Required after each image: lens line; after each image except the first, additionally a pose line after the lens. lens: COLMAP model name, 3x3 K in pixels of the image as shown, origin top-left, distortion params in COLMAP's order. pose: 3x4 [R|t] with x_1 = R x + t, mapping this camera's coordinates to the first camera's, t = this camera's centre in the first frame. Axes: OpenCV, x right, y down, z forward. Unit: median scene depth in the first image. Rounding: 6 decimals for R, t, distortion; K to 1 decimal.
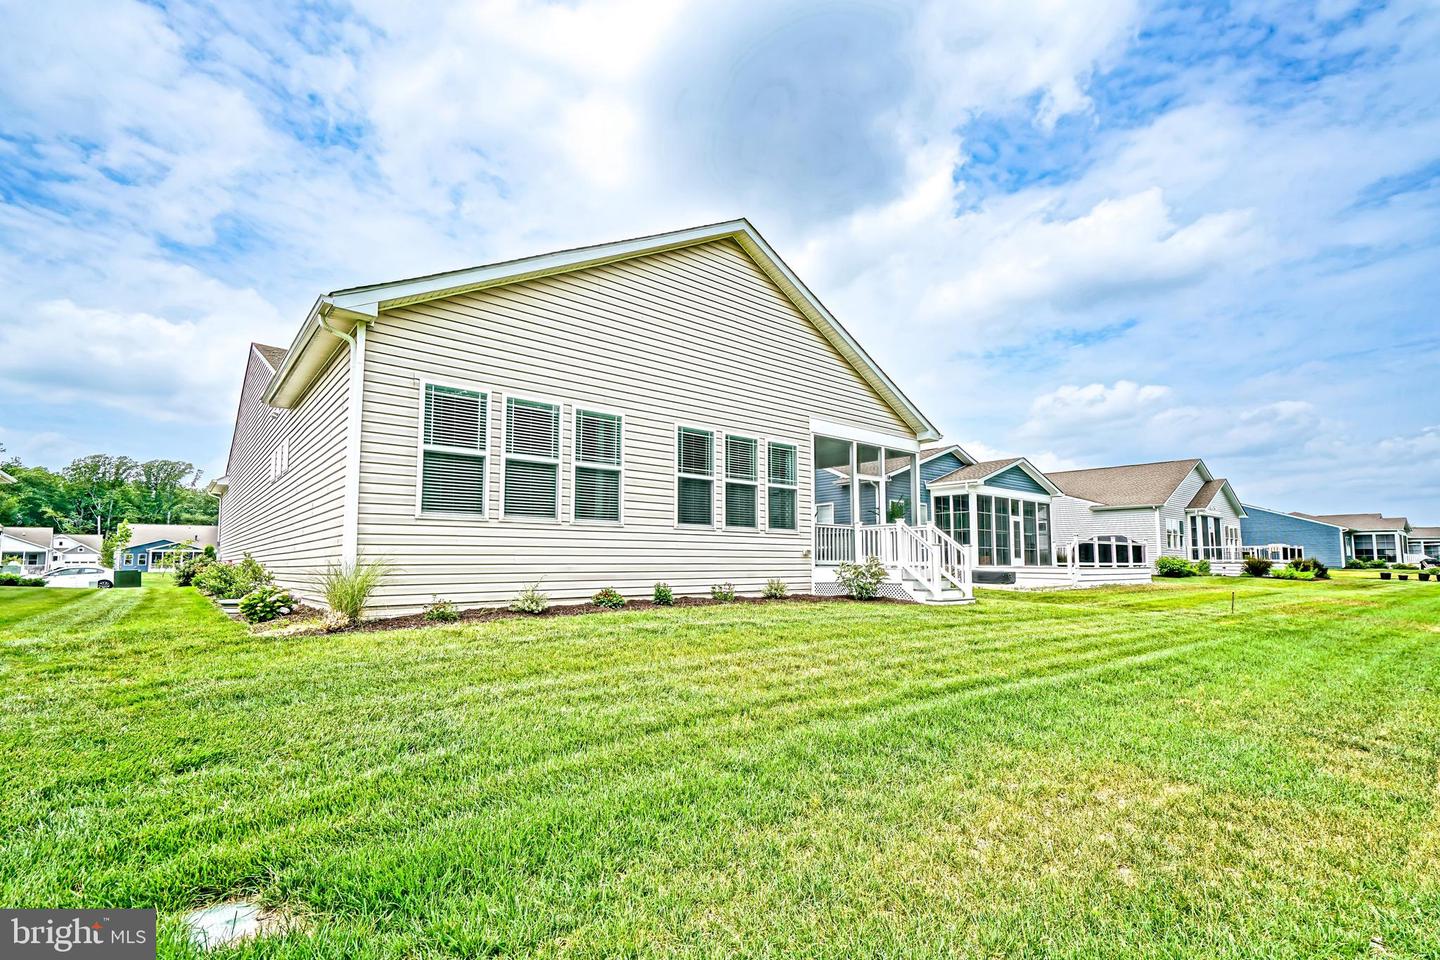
lens RADIAL K [[643.8, 0, 718.7], [0, 643.8, 514.7], [0, 0, 1]] dist [0.000455, 0.000008]
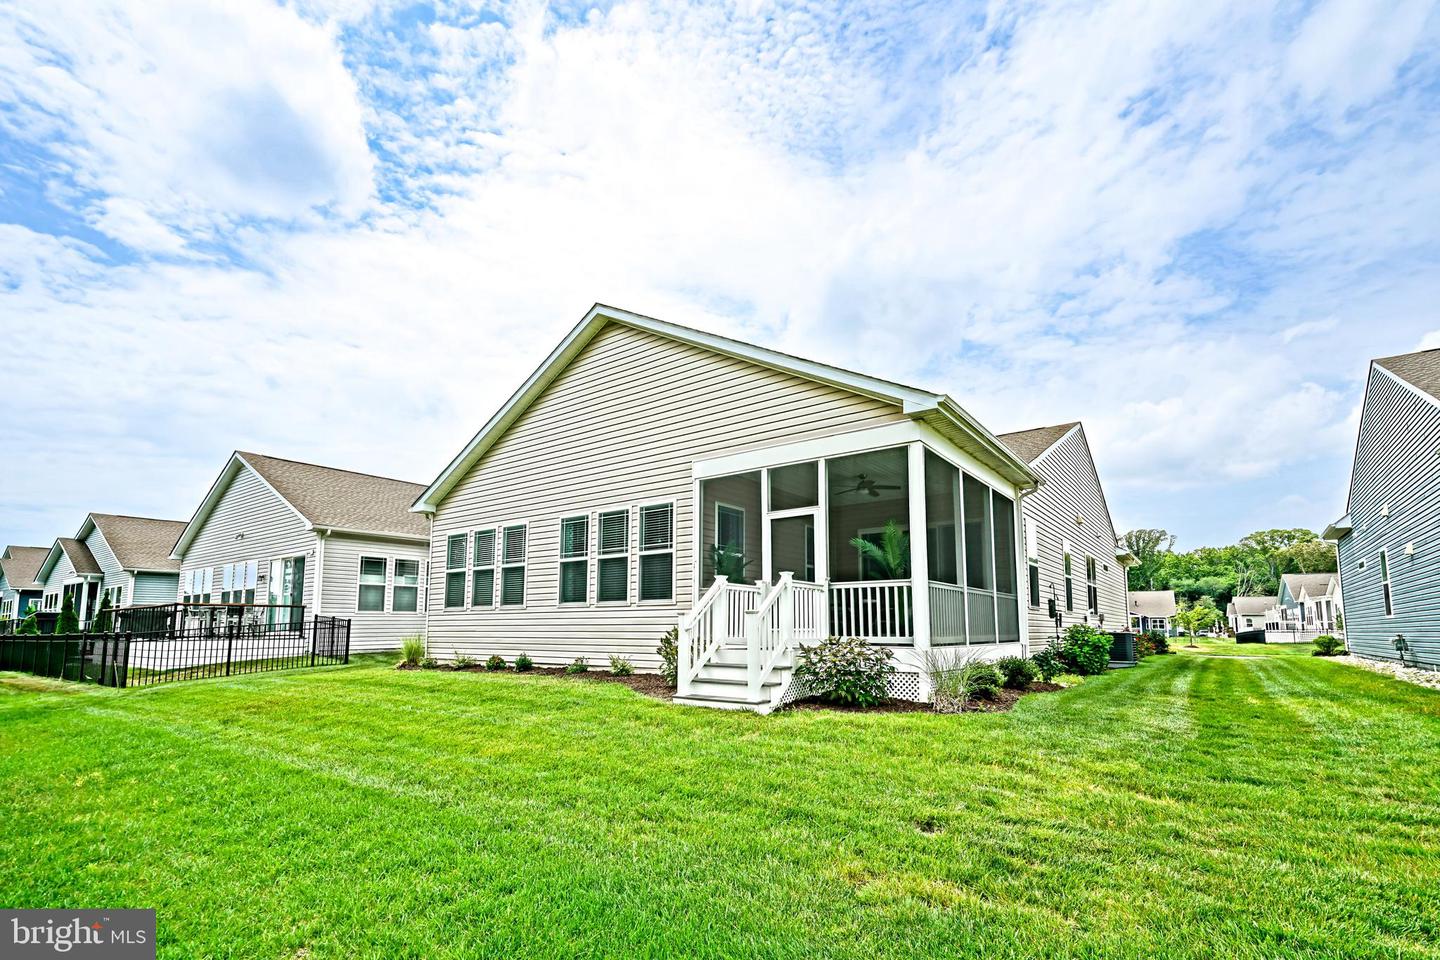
lens RADIAL K [[666.1, 0, 718.7], [0, 666.1, 563.1], [0, 0, 1]] dist [-0.000434, -0.000010]
pose [[0.222889, -0.105658, -0.969101, 1.106880], [0.063752, 0.993561, -0.093662, 0.069061], [0.972757, -0.040906, 0.228190, 0.957372]]
